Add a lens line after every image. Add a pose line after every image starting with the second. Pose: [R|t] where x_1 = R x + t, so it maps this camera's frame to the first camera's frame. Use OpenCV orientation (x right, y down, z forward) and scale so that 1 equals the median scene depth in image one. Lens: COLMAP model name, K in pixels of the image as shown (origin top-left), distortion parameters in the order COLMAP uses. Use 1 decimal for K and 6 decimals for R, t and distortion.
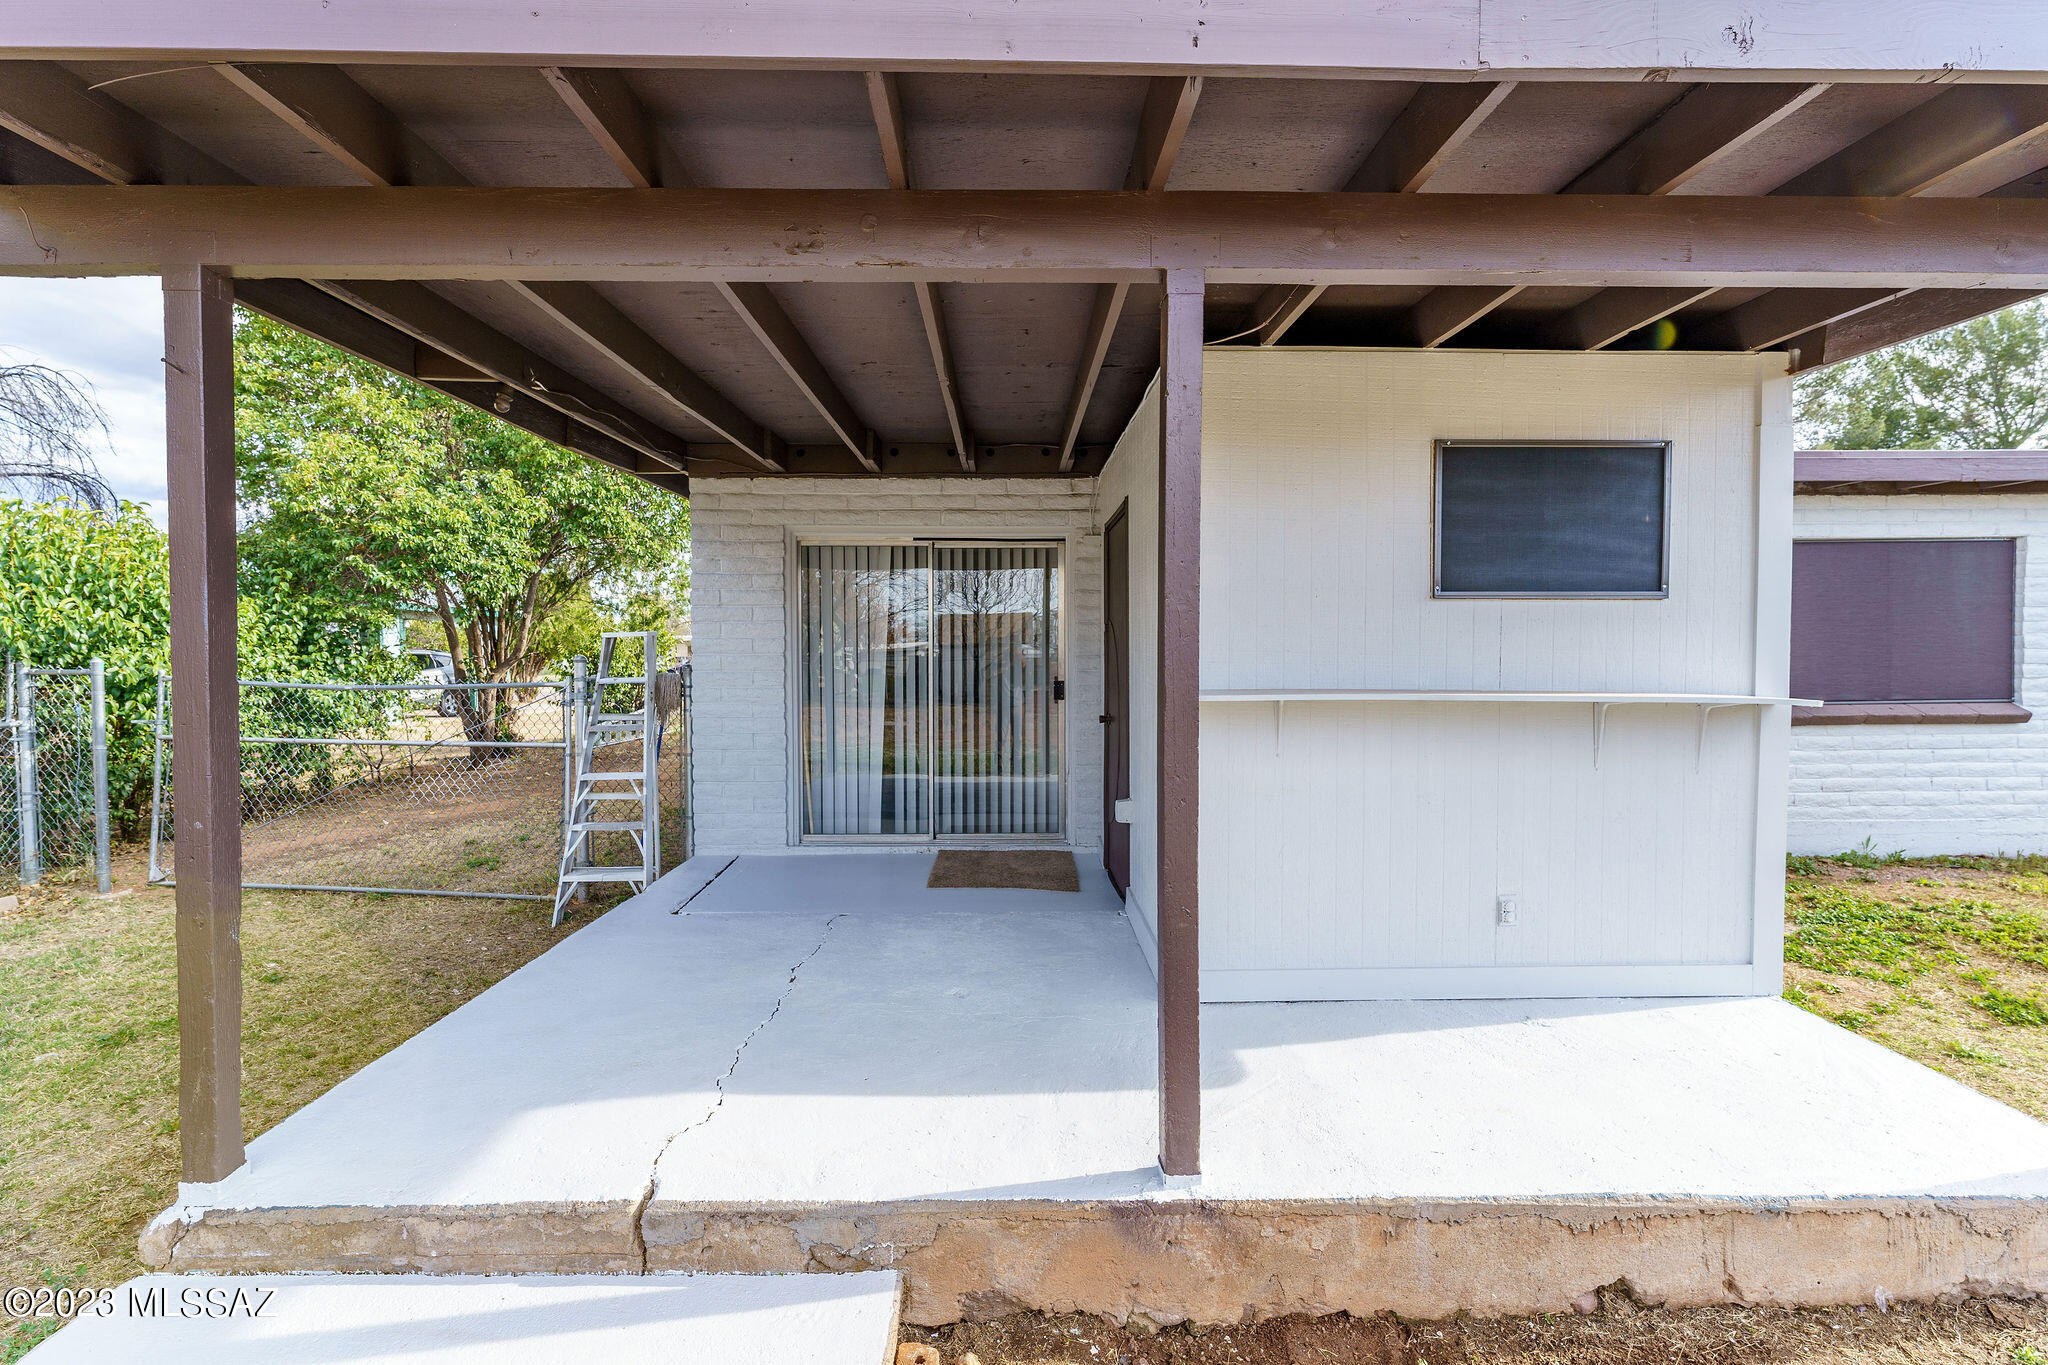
lens RADIAL K [[883.7, 0, 1029.3], [0, 883.7, 674.4], [0, 0, 1]] dist [-0.000181, -0.000527]
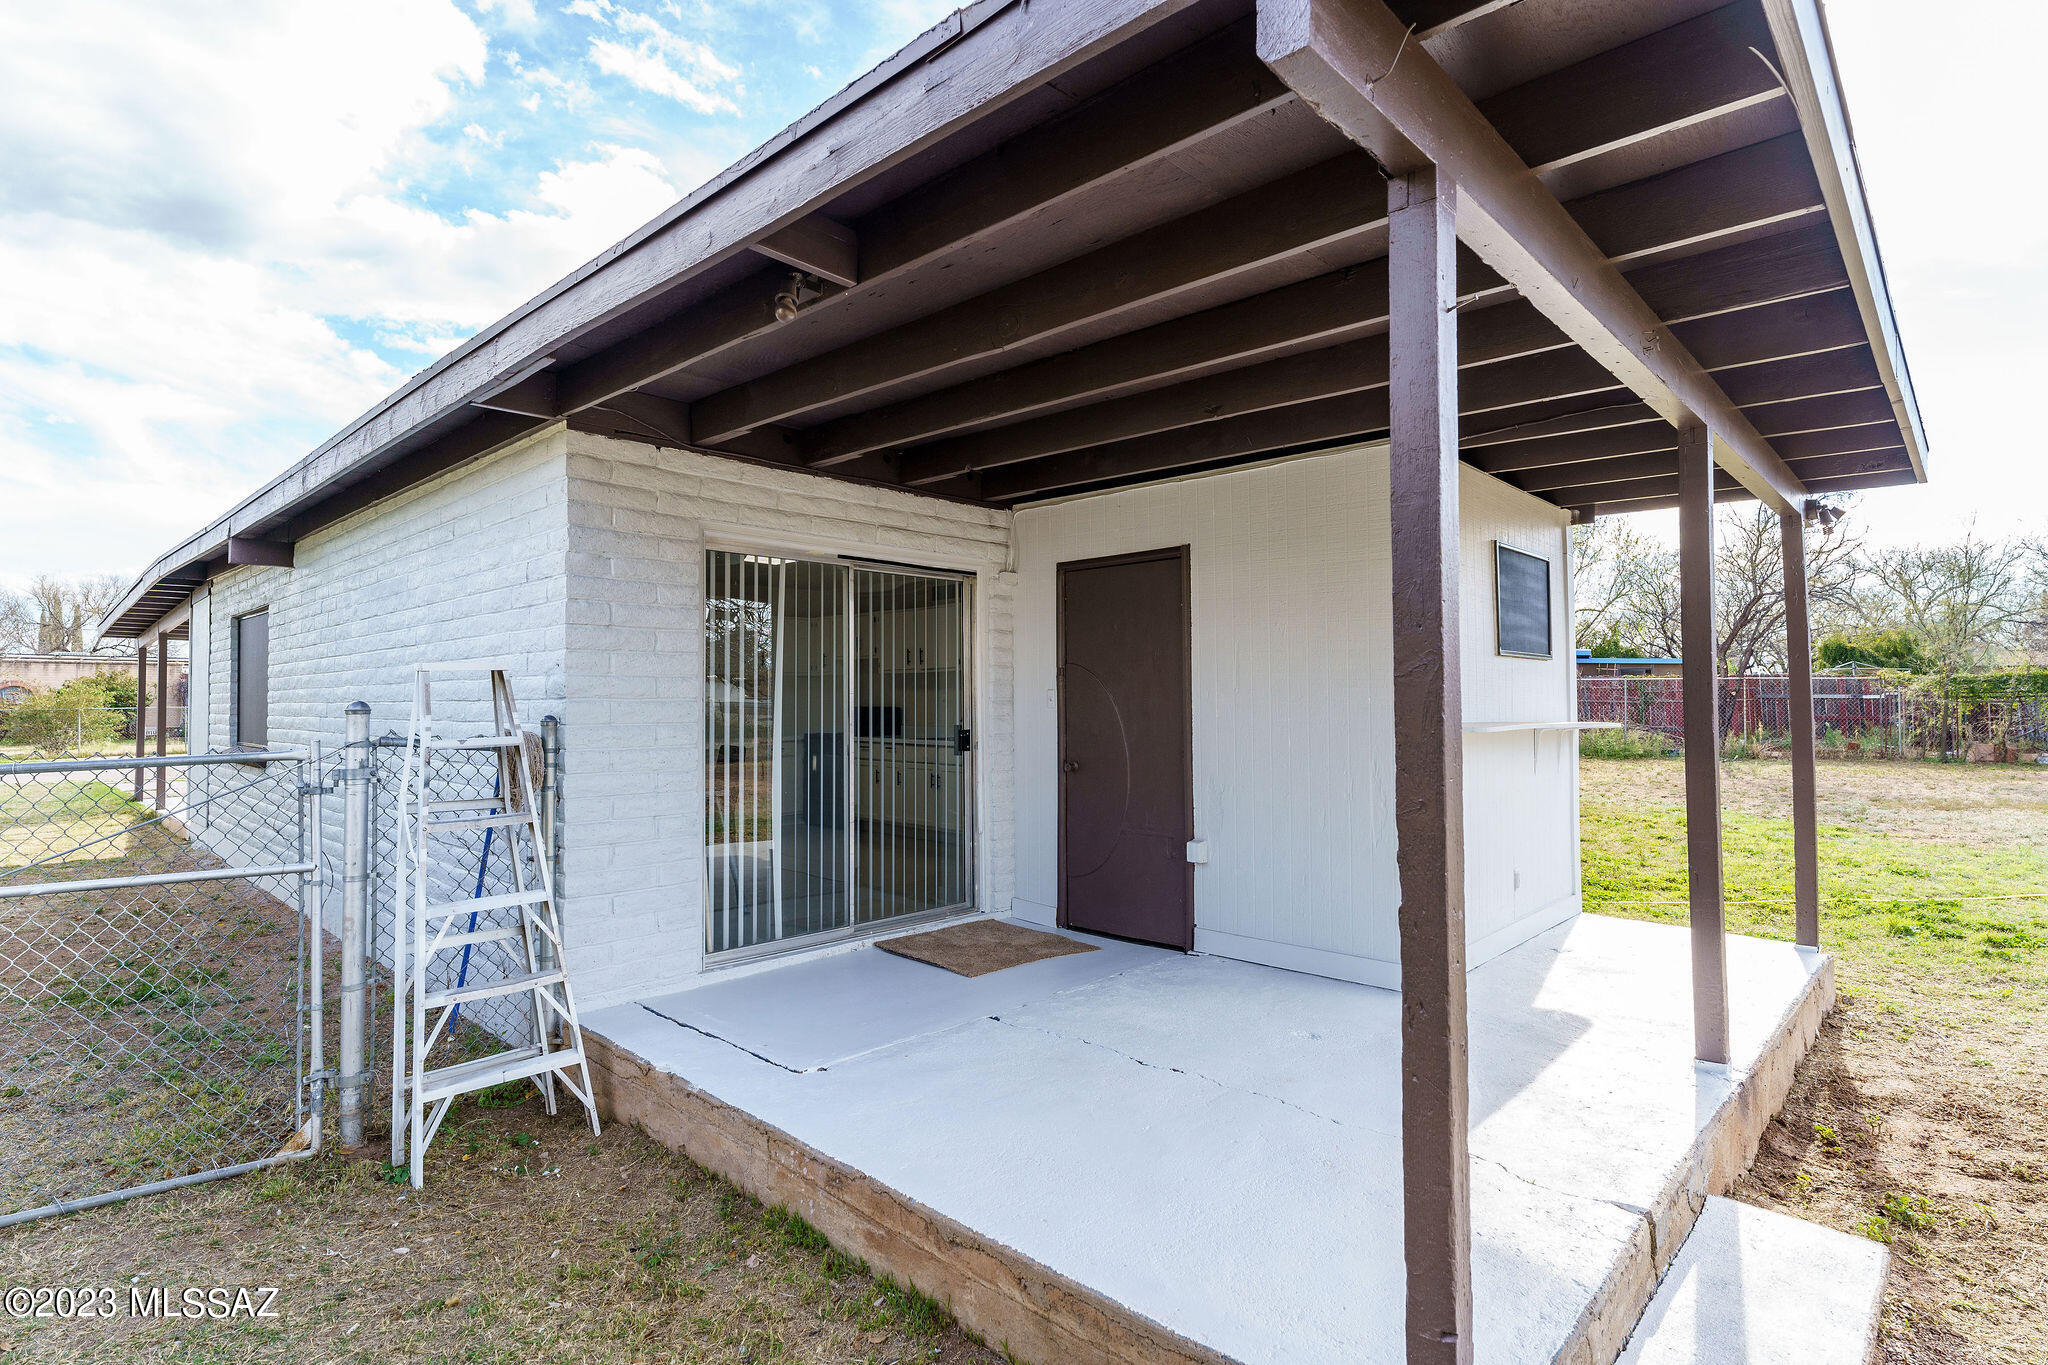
lens RADIAL K [[1011.1, 0, 1031.8], [0, 1011.1, 681.0], [0, 0, 1]] dist [0.000902, -0.000470]
pose [[0.701378, 0.013062, 0.712670, -0.651596], [0.021746, 0.998975, -0.039710, -0.000013], [-0.712458, 0.043350, 0.700374, 0.235456]]
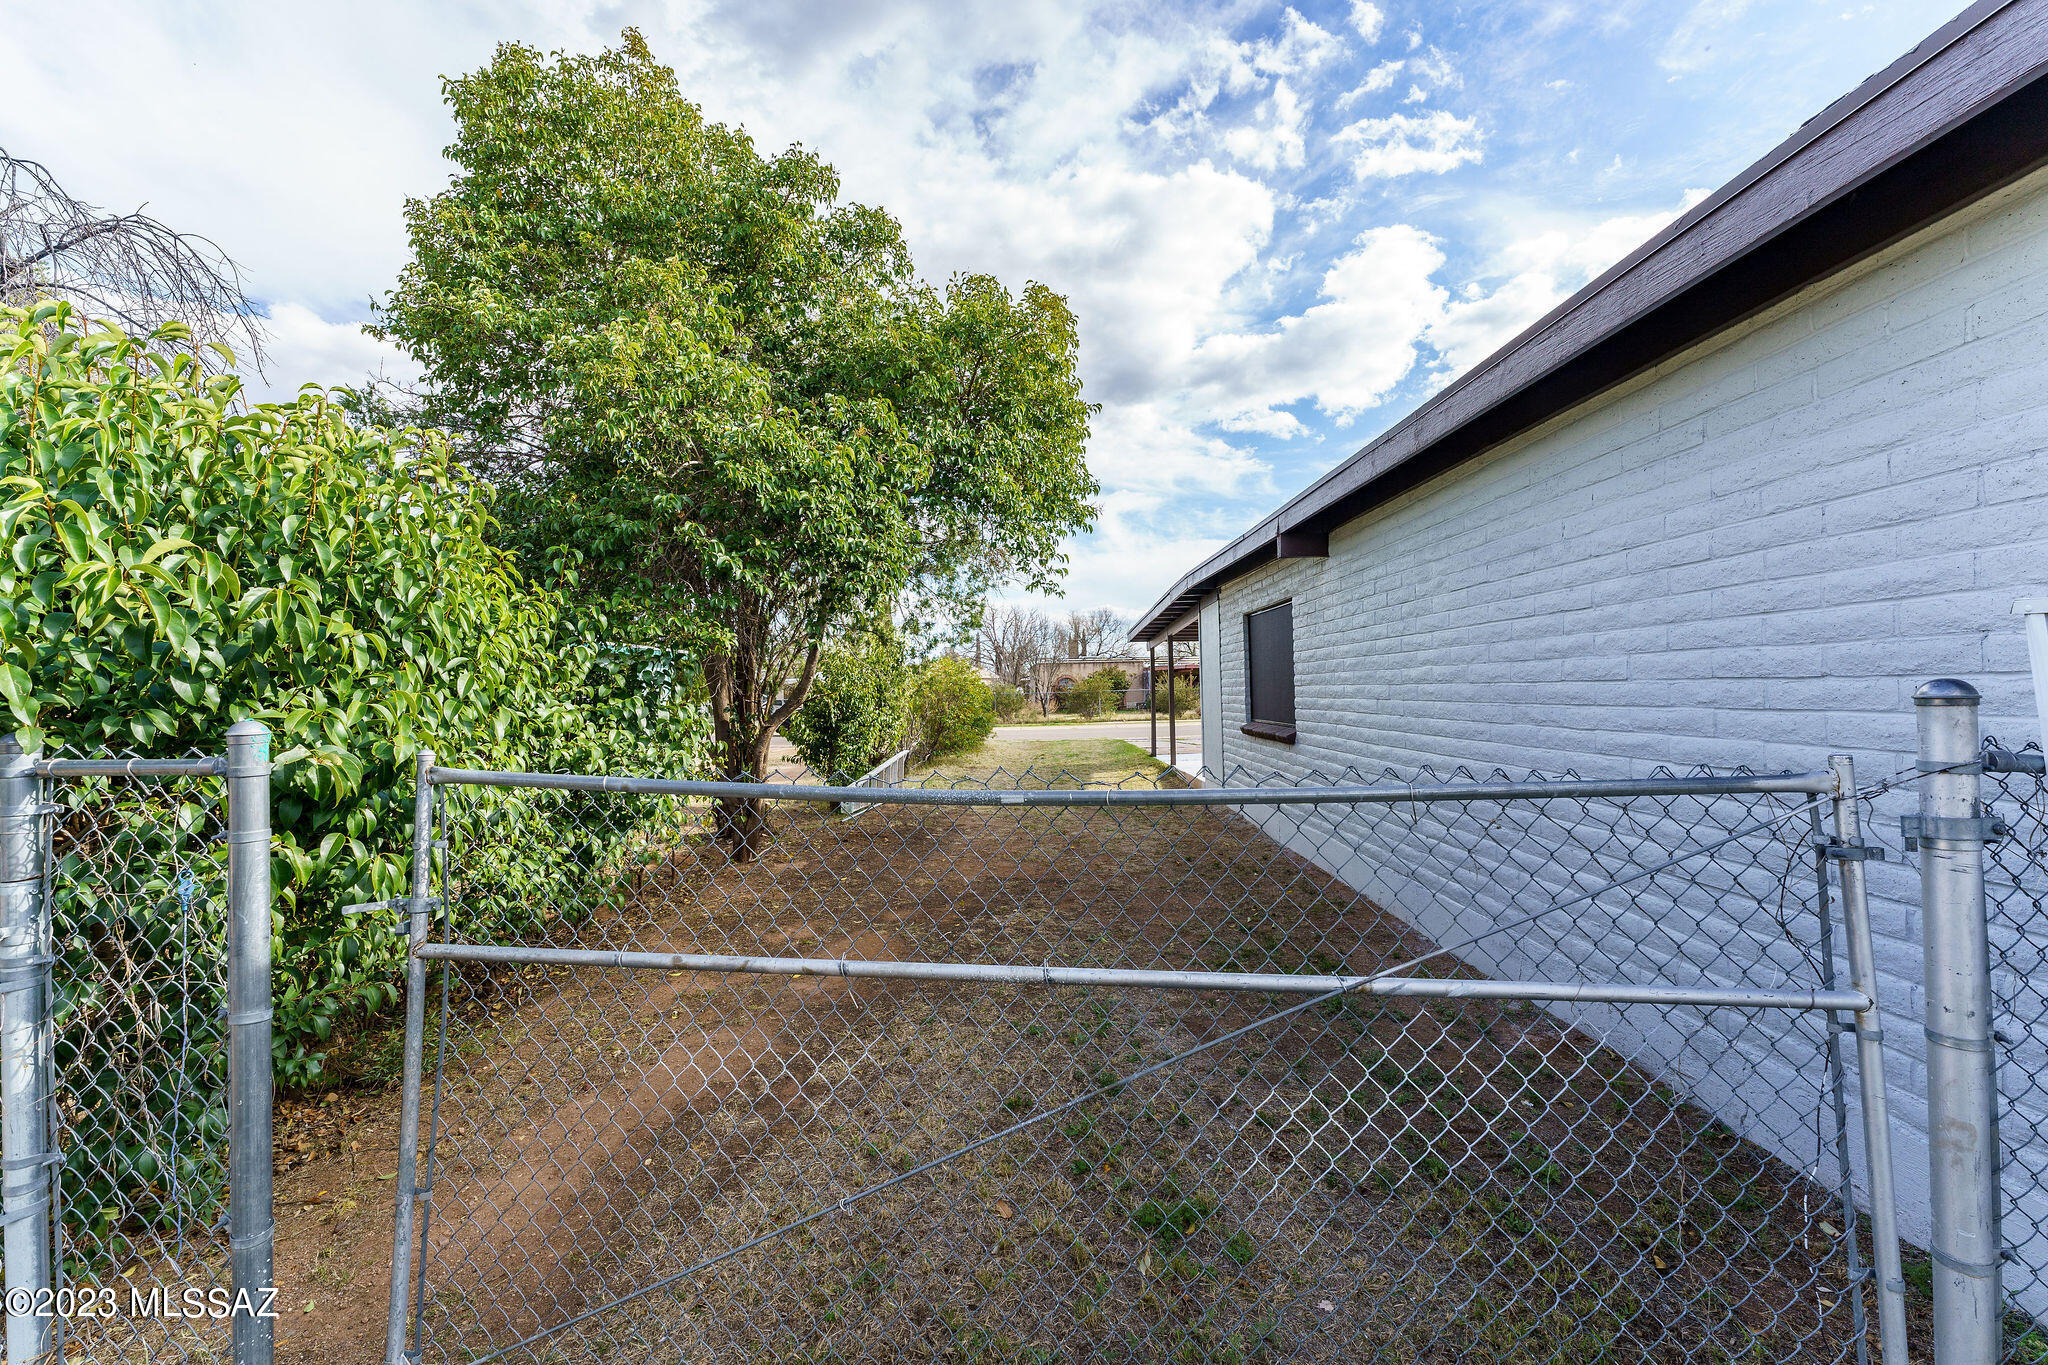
lens RADIAL K [[808.8, 0, 1025.1], [0, 808.8, 672.6], [0, 0, 1]] dist [-0.002903, 0.000267]
pose [[0.999232, -0.019440, -0.034028, -0.768734], [0.017809, 0.998708, -0.047603, -0.016852], [0.034909, 0.046960, 0.998287, 0.720957]]
